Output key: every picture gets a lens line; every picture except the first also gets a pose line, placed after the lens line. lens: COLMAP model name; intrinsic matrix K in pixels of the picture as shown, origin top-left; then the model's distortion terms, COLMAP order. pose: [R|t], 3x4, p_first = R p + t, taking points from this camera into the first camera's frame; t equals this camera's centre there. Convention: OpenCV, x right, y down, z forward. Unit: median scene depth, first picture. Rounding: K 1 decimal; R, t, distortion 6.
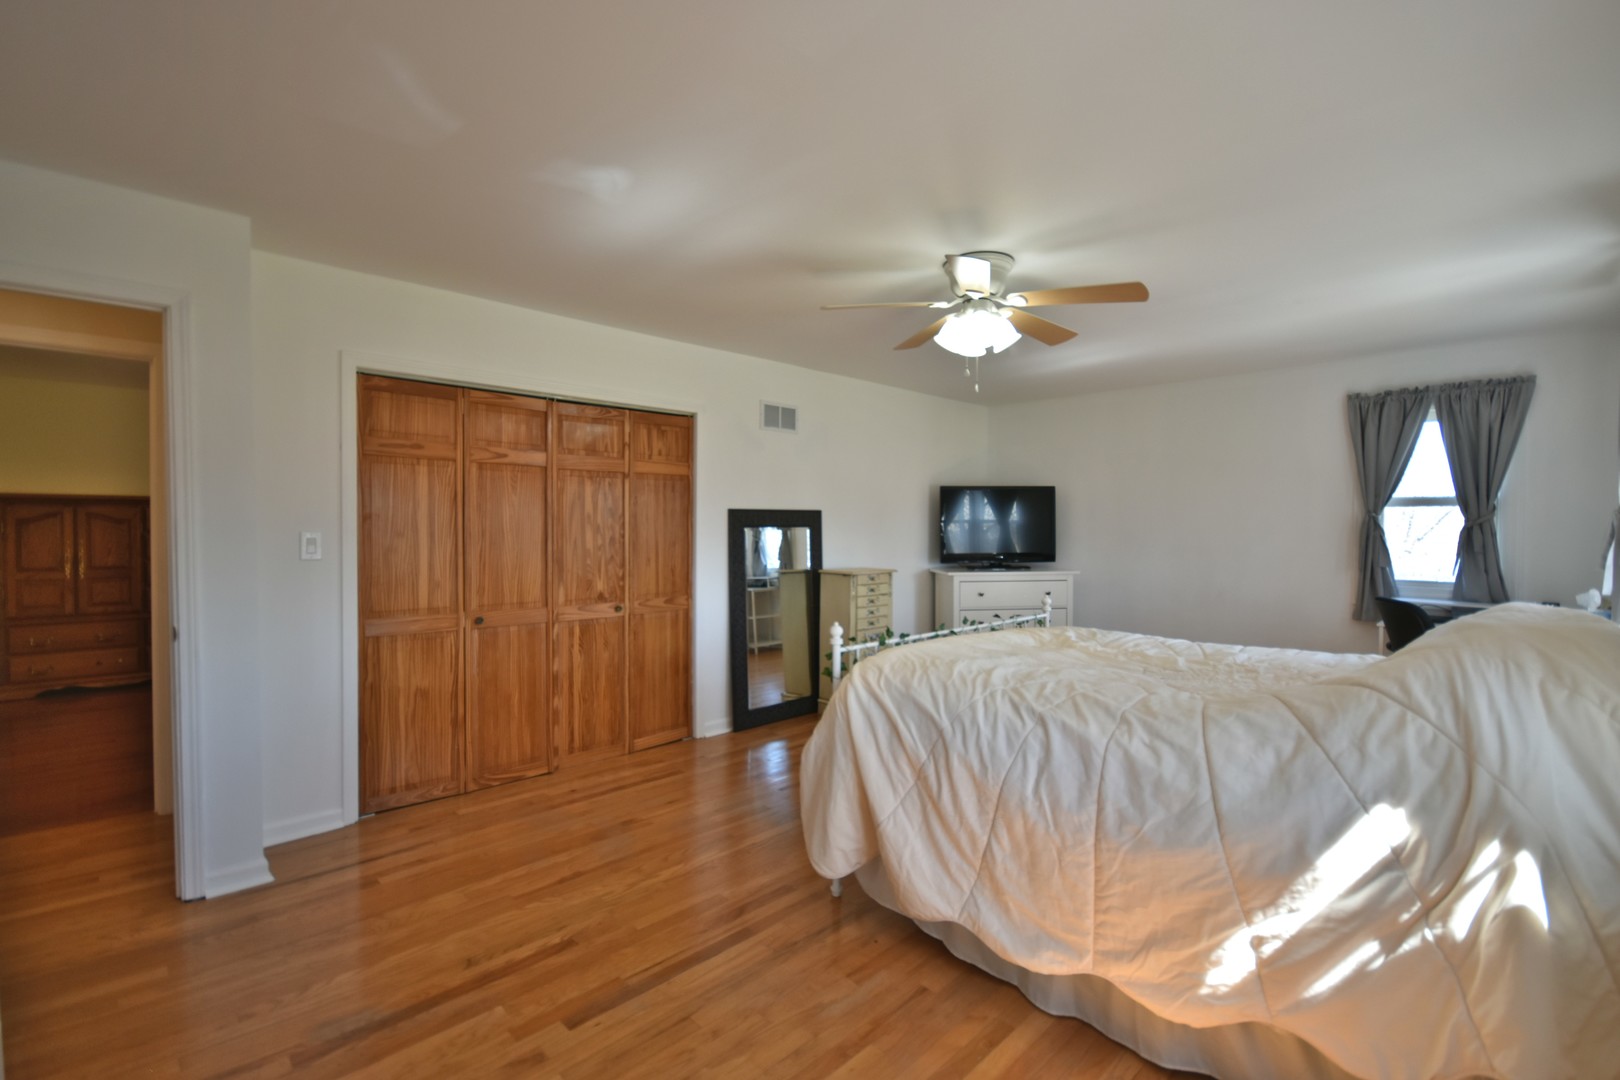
lens RADIAL K [[741.1, 0, 810.9], [0, 741.1, 541.0], [0, 0, 1]] dist [-0.004398, -0.000548]
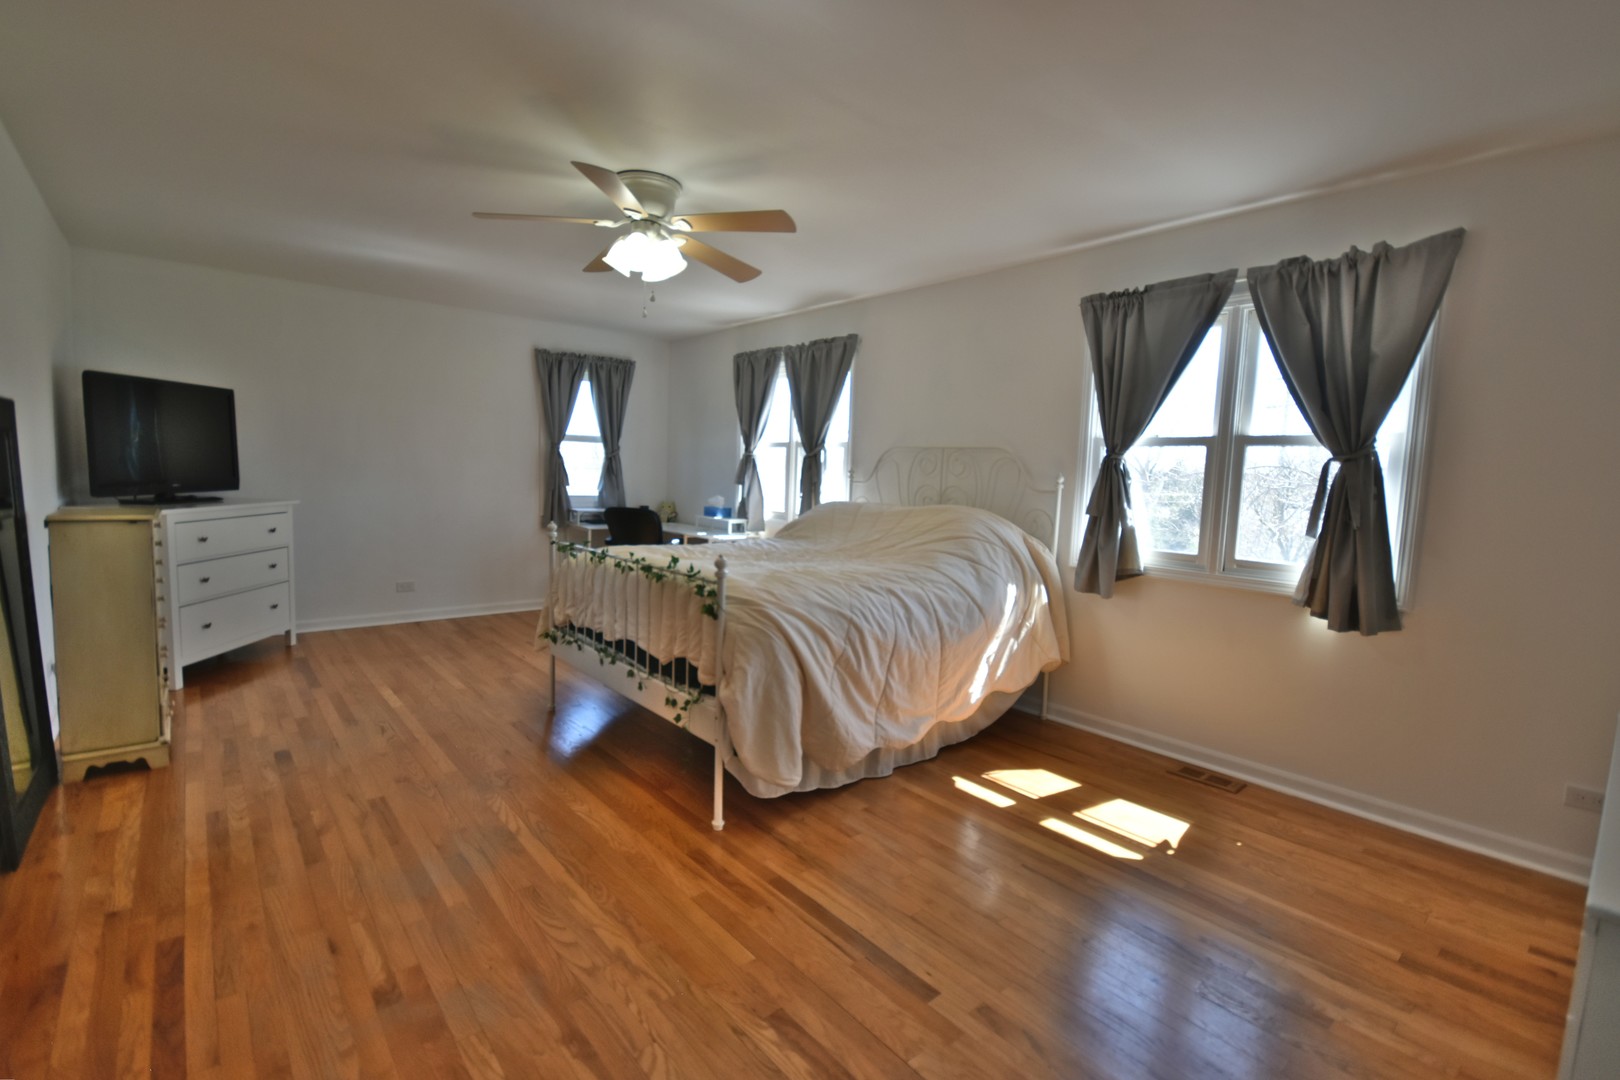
lens RADIAL K [[713.7, 0, 820.8], [0, 713.7, 546.2], [0, 0, 1]] dist [-0.003553, -0.000915]
pose [[0.059786, -0.106363, 0.992528, -0.532703], [-0.011422, 0.994169, 0.107227, -0.000920], [-0.998146, -0.017748, 0.058223, 0.502084]]
